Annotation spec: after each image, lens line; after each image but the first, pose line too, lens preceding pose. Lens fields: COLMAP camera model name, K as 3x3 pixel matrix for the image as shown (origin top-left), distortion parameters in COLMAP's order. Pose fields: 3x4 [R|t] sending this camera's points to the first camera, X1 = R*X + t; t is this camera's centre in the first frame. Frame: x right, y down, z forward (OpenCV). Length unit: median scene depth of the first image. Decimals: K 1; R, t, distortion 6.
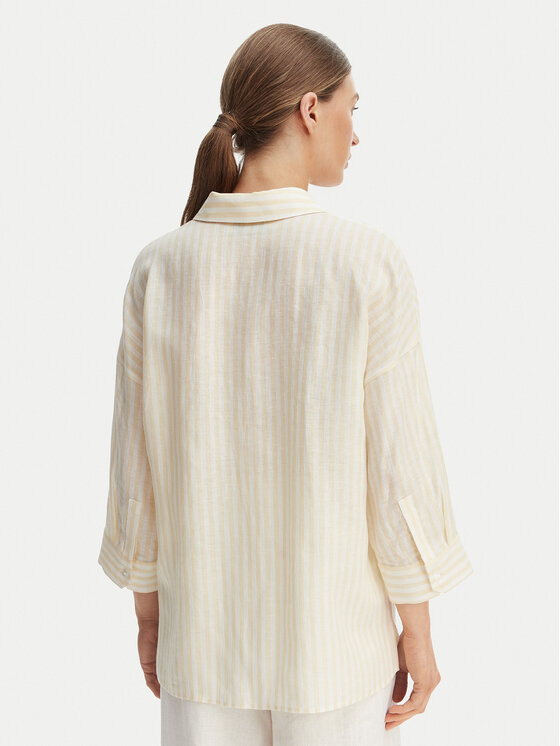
lens RADIAL K [[1282.9, 0, 280.0], [0, 1282.9, 373.0], [0, 0, 1]] dist [-0.016988, 0.219497]
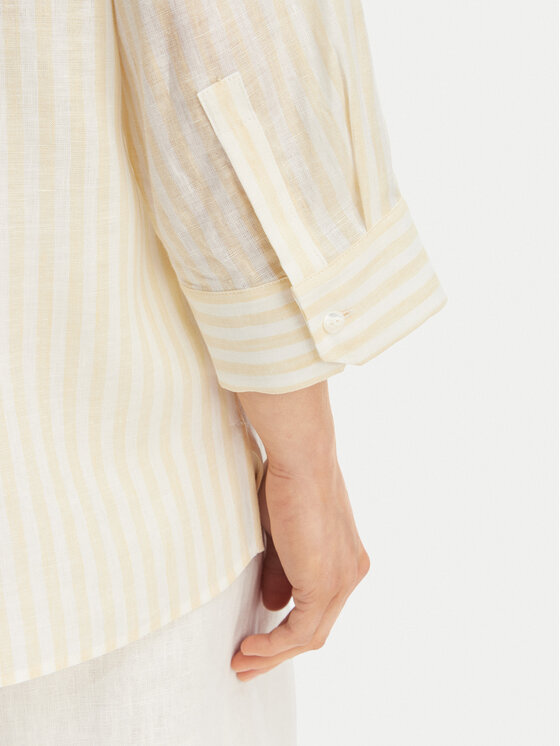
lens RADIAL K [[1282.9, 0, 280.0], [0, 1282.9, 373.0], [0, 0, 1]] dist [-0.016988, 0.219497]
pose [[0.997285, 0.003538, -0.073560, 0.134162], [0.013442, 0.973321, 0.229052, 0.093704], [0.072408, -0.229419, 0.970631, 0.663193]]
